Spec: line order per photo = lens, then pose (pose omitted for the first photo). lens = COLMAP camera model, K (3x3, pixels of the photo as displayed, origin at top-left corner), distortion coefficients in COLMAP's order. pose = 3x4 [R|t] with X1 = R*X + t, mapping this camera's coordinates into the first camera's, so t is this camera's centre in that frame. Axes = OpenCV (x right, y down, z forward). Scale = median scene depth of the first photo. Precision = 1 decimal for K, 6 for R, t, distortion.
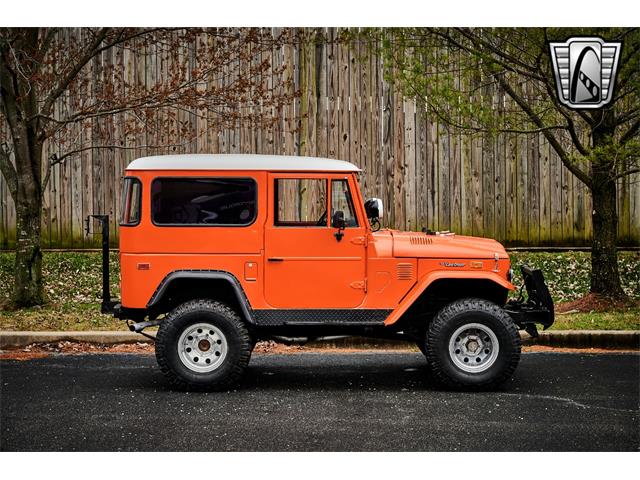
lens RADIAL K [[1341.6, 0, 321.0], [0, 1341.6, 254.6], [0, 0, 1]] dist [0.029948, -0.193025]
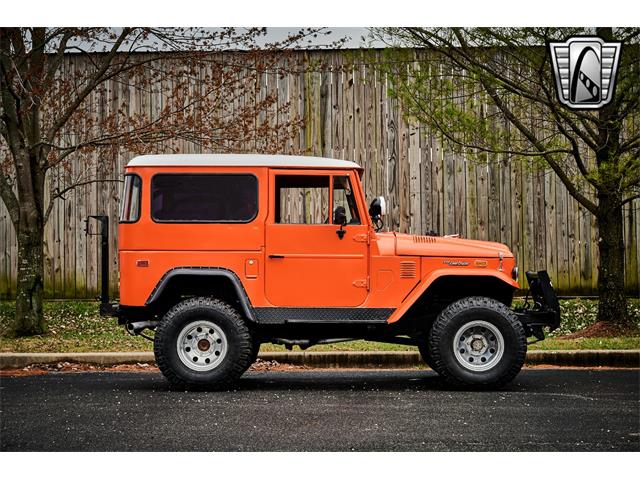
lens RADIAL K [[1341.6, 0, 321.0], [0, 1341.6, 254.6], [0, 0, 1]] dist [0.029948, -0.193025]
pose [[0.999981, -0.001026, -0.006076, 0.004582], [0.000582, 0.997363, -0.072572, 0.071454], [0.006135, 0.072567, 0.997345, 0.016710]]
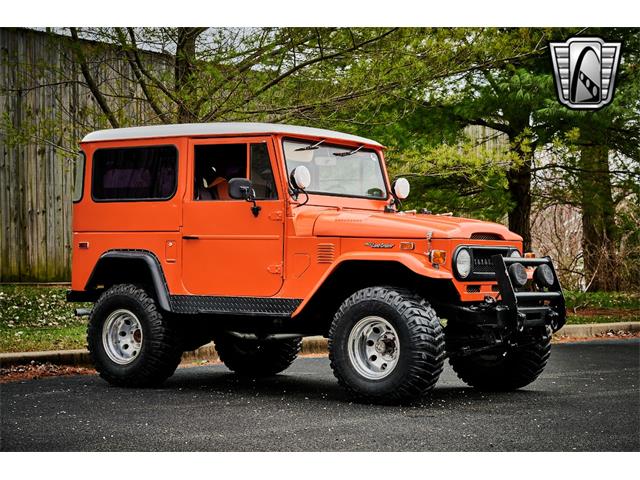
lens RADIAL K [[1376.3, 0, 320.7], [0, 1376.3, 250.7], [0, 0, 1]] dist [0.002411, -0.022708]
pose [[0.816256, 0.000226, -0.577690, 0.532062], [-0.040290, 0.997587, -0.056538, 0.057298], [0.576283, 0.069425, 0.814296, 0.311721]]
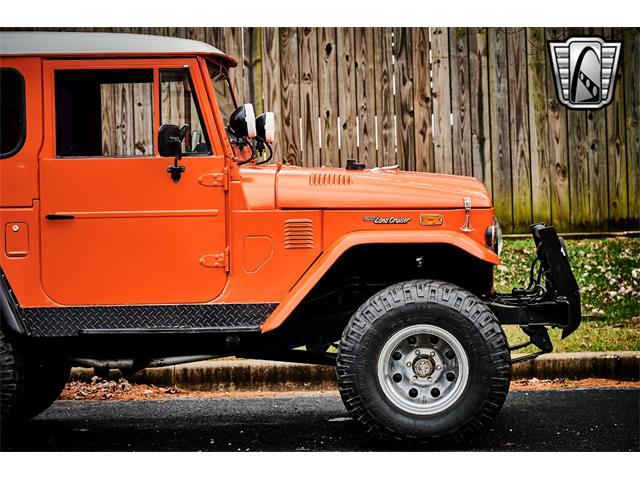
lens RADIAL K [[2186.7, 0, 320.0], [0, 2186.7, 240.0], [0, 0, 1]] dist [0.036030, -0.935872]
pose [[0.998813, -0.022137, -0.043394, 0.107867], [0.021141, 0.999505, -0.023283, 0.035339], [0.043888, 0.022338, 0.998787, 0.103949]]
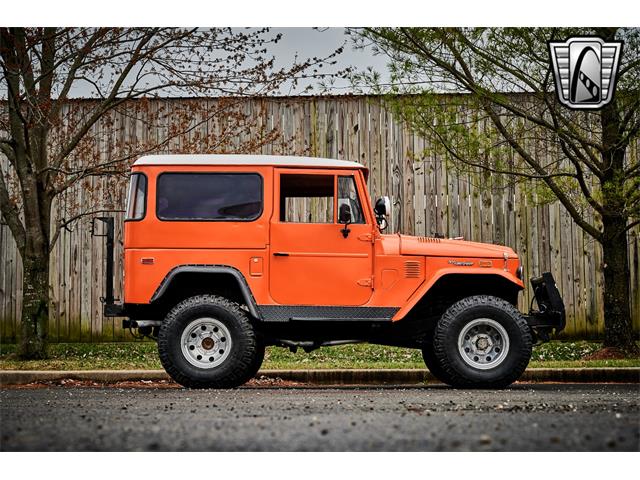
lens RADIAL K [[1341.6, 0, 321.0], [0, 1341.6, 254.6], [0, 0, 1]] dist [0.029948, -0.193025]
pose [[0.999946, 0.000876, -0.010380, 0.005411], [-0.002281, 0.990693, -0.136097, 0.133536], [0.010164, 0.136113, 0.990641, 0.021877]]
